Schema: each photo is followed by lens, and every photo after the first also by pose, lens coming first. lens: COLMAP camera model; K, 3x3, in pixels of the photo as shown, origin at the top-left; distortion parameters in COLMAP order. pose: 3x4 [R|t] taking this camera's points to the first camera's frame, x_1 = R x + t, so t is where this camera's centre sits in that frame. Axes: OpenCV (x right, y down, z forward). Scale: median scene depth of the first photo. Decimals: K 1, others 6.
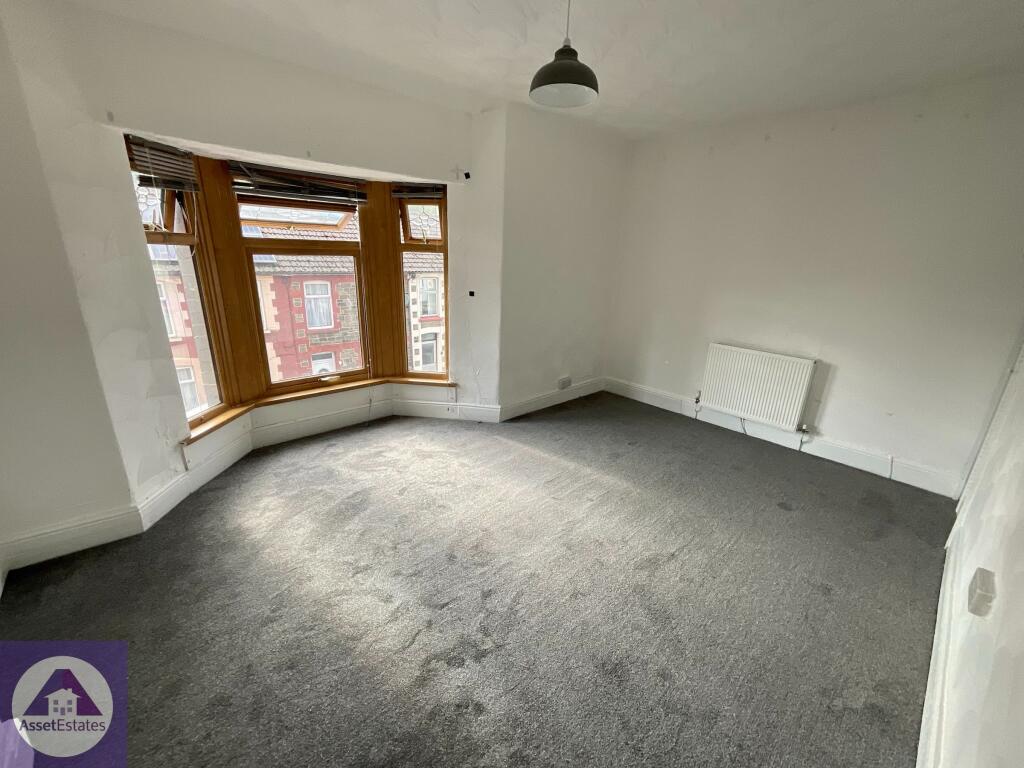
lens RADIAL K [[412.0, 0, 507.1], [0, 412.0, 385.7], [0, 0, 1]] dist [0.000468, 0.000498]
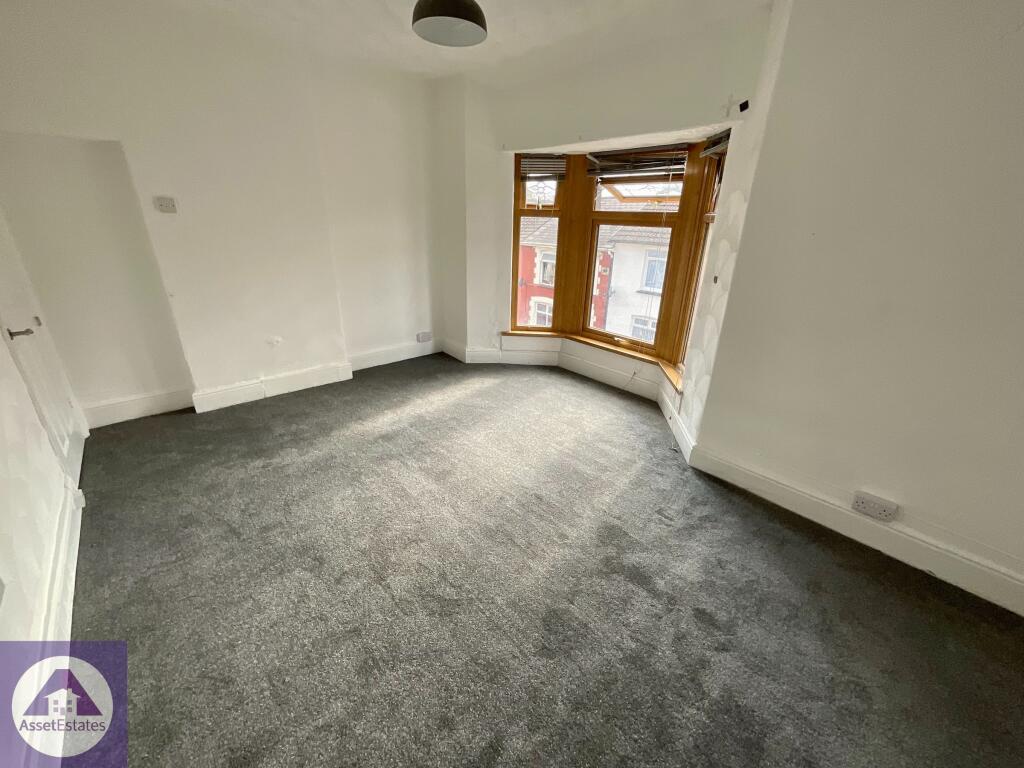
lens RADIAL K [[412.0, 0, 515.0], [0, 412.0, 386.9], [0, 0, 1]] dist [0.000468, 0.000498]
pose [[0.005782, 0.356421, -0.934308, 0.705660], [-0.328770, 0.883060, 0.334836, -0.200211], [0.944392, 0.305236, 0.122286, 0.693742]]
